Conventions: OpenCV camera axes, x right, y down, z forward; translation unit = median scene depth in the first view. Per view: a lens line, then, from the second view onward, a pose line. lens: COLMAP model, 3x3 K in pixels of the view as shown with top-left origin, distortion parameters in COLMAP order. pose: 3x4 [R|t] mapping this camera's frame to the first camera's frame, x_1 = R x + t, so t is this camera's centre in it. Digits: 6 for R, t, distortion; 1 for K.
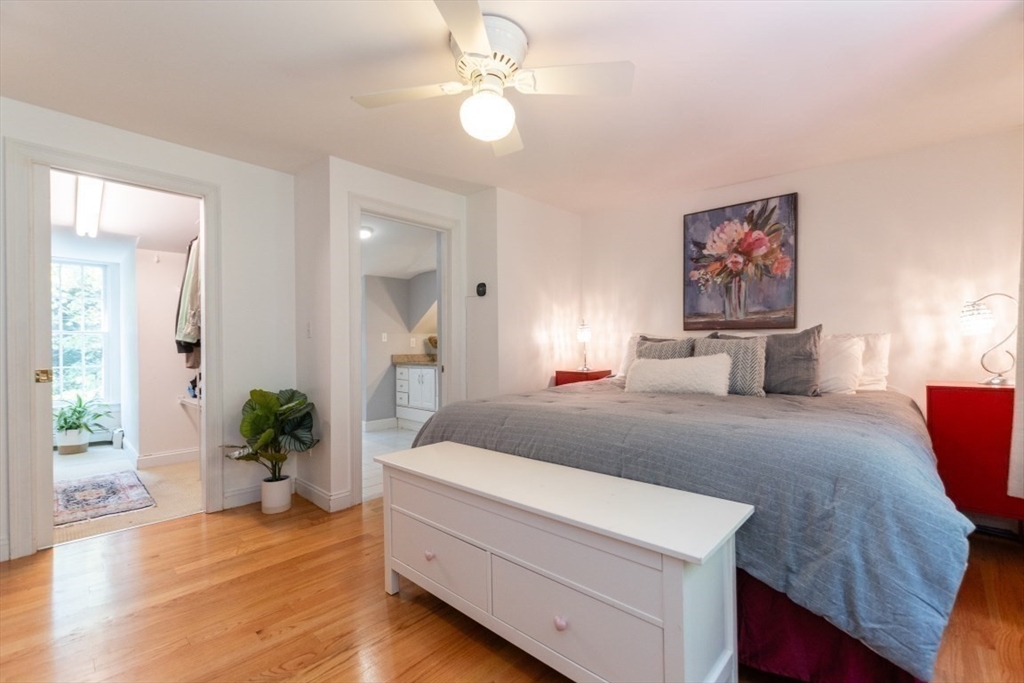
lens RADIAL K [[441.9, 0, 515.2], [0, 441.9, 347.0], [0, 0, 1]] dist [0.006366, -0.003112]
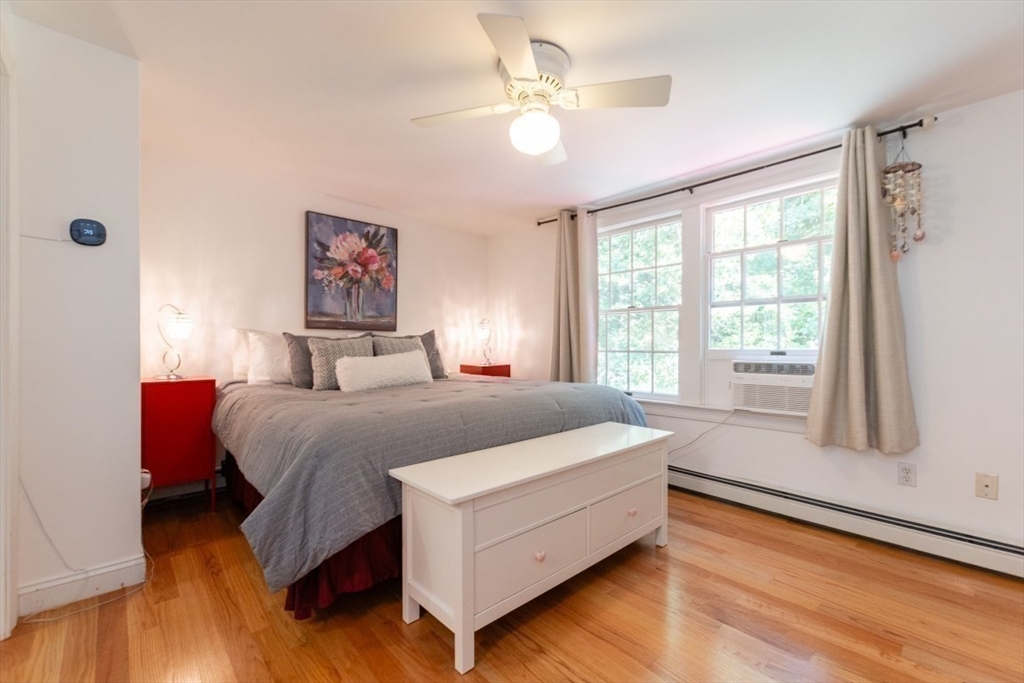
lens RADIAL K [[441.9, 0, 520.9], [0, 441.9, 340.4], [0, 0, 1]] dist [0.006366, -0.003112]
pose [[0.066269, 0.014717, 0.997693, -0.603261], [0.000734, 0.999890, -0.014798, 0.003966], [-0.997802, 0.001713, 0.066251, 0.499729]]
